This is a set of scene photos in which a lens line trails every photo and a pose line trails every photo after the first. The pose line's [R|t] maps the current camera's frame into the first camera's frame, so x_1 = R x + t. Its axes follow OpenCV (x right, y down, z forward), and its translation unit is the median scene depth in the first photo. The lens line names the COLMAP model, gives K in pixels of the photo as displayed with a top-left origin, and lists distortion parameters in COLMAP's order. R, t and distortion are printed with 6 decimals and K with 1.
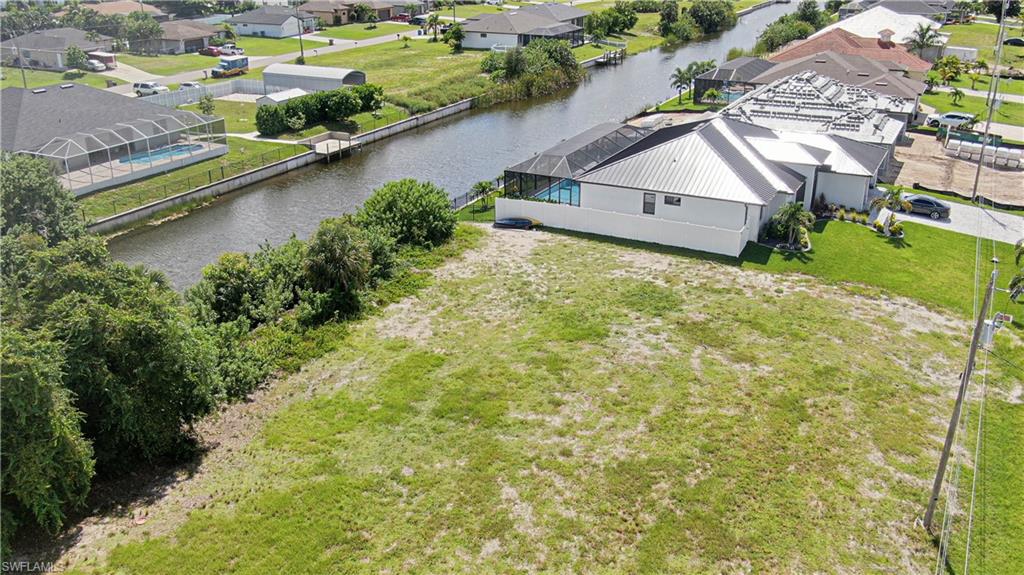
lens RADIAL K [[919.7, 0, 512.1], [0, 919.7, 290.3], [0, 0, 1]] dist [-0.005954, 0.005973]
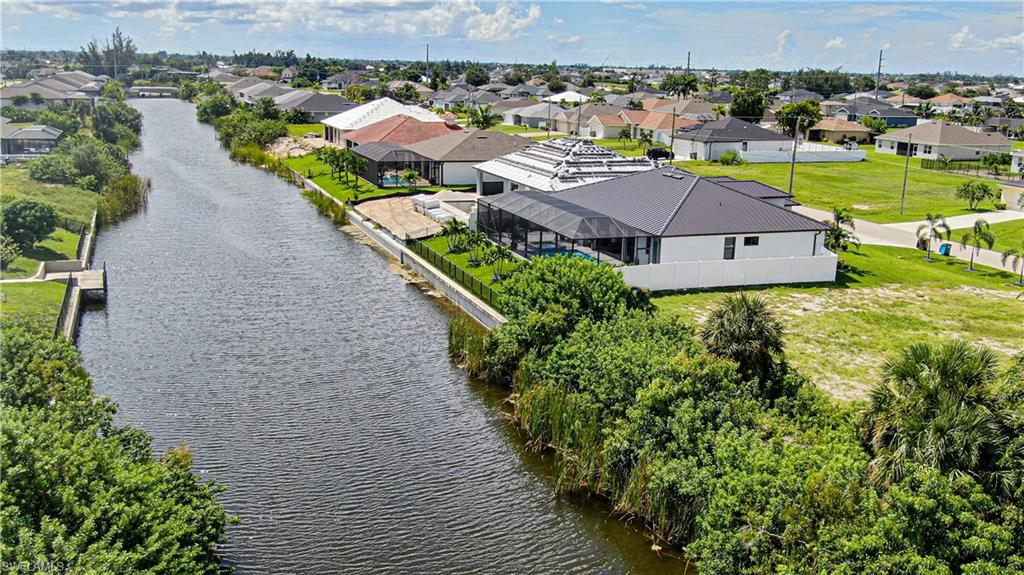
lens RADIAL K [[970.0, 0, 507.3], [0, 970.0, 278.8], [0, 0, 1]] dist [-0.006846, 0.000000]
pose [[0.674435, -0.140491, 0.724844, -0.773039], [0.249048, 0.967482, -0.044208, -0.080388], [-0.695063, 0.210336, 0.687493, 0.503421]]
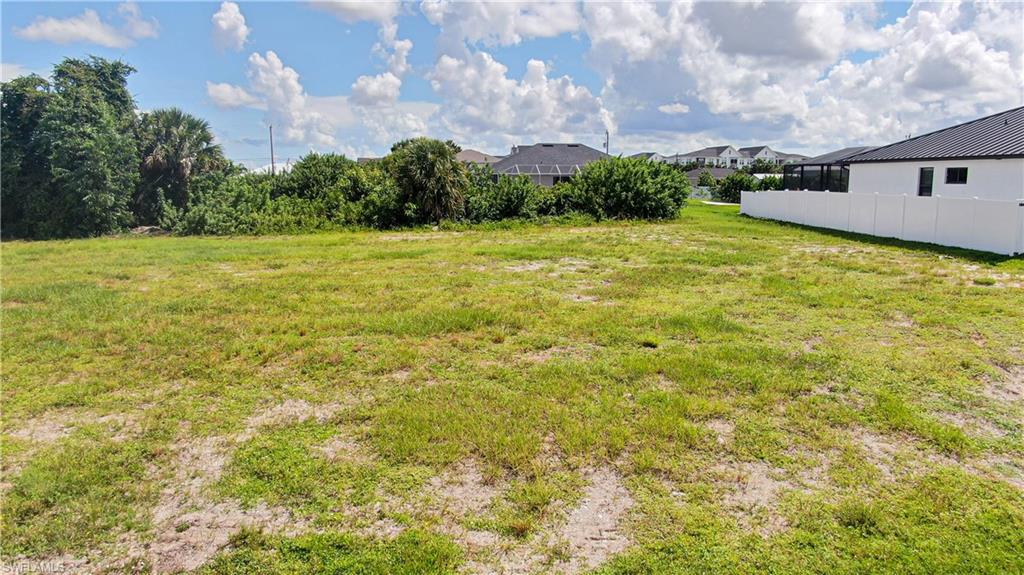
lens RADIAL K [[741.2, 0, 517.3], [0, 741.2, 298.6], [0, 0, 1]] dist [-0.019538, 0.011722]
pose [[0.591617, 0.132236, -0.795300, 0.397096], [-0.303882, 0.950276, -0.068051, 0.089881], [0.746756, 0.281938, 0.602384, 0.570815]]
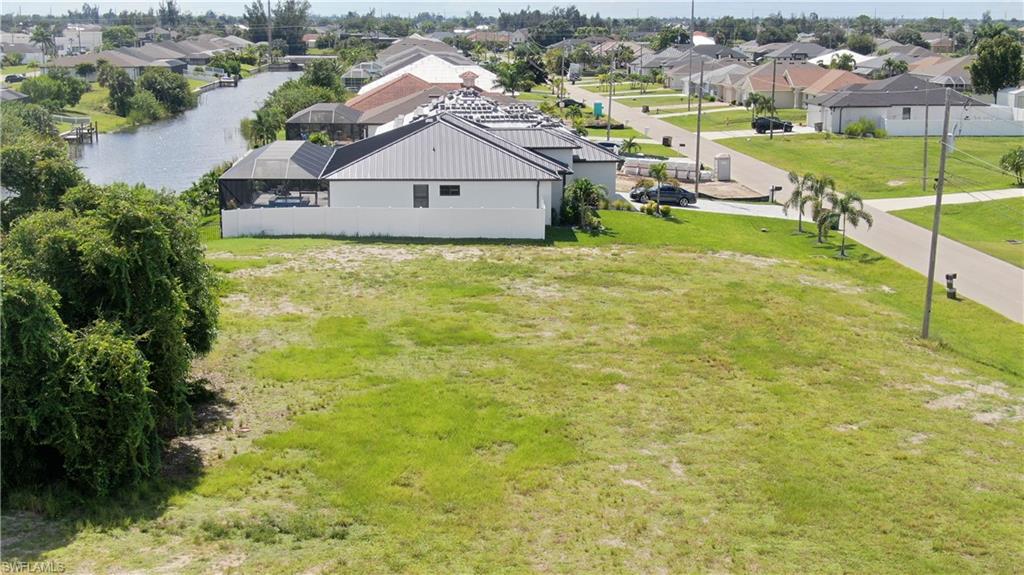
lens RADIAL K [[1463.7, 0, 511.4], [0, 1463.7, 284.2], [0, 0, 1]] dist [0.164353, 0.000000]
pose [[0.858222, -0.086250, 0.505980, -0.479799], [0.186472, 0.970818, -0.150799, 0.206555], [-0.478209, 0.223770, 0.849261, -0.150914]]
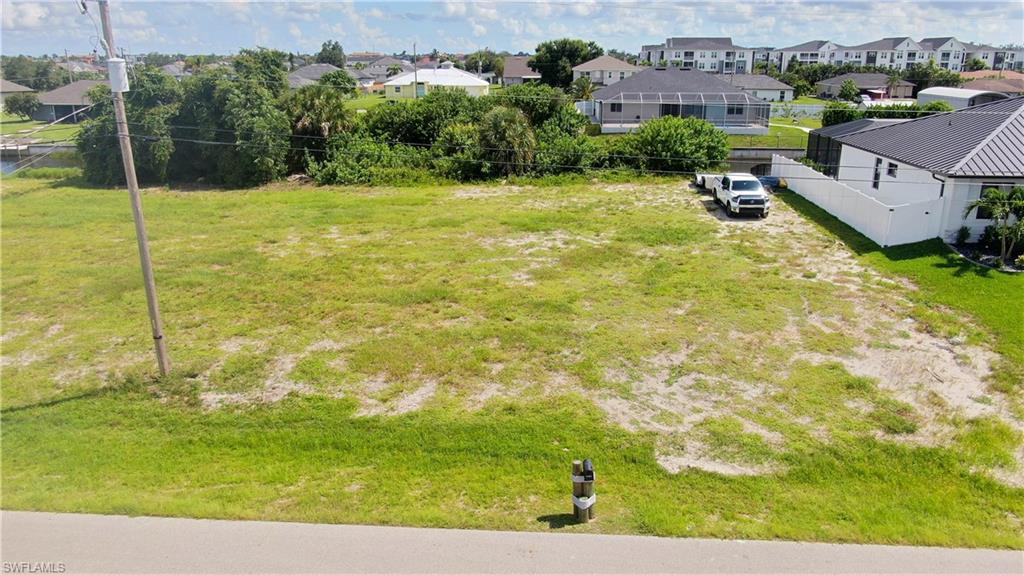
lens RADIAL K [[759.3, 0, 512.1], [0, 759.3, 293.0], [0, 0, 1]] dist [-0.014308, -0.007510]
pose [[0.398385, 0.274445, -0.875197, 0.606532], [-0.341642, 0.929924, 0.136093, 0.009961], [0.851217, 0.244787, 0.464230, 0.533696]]
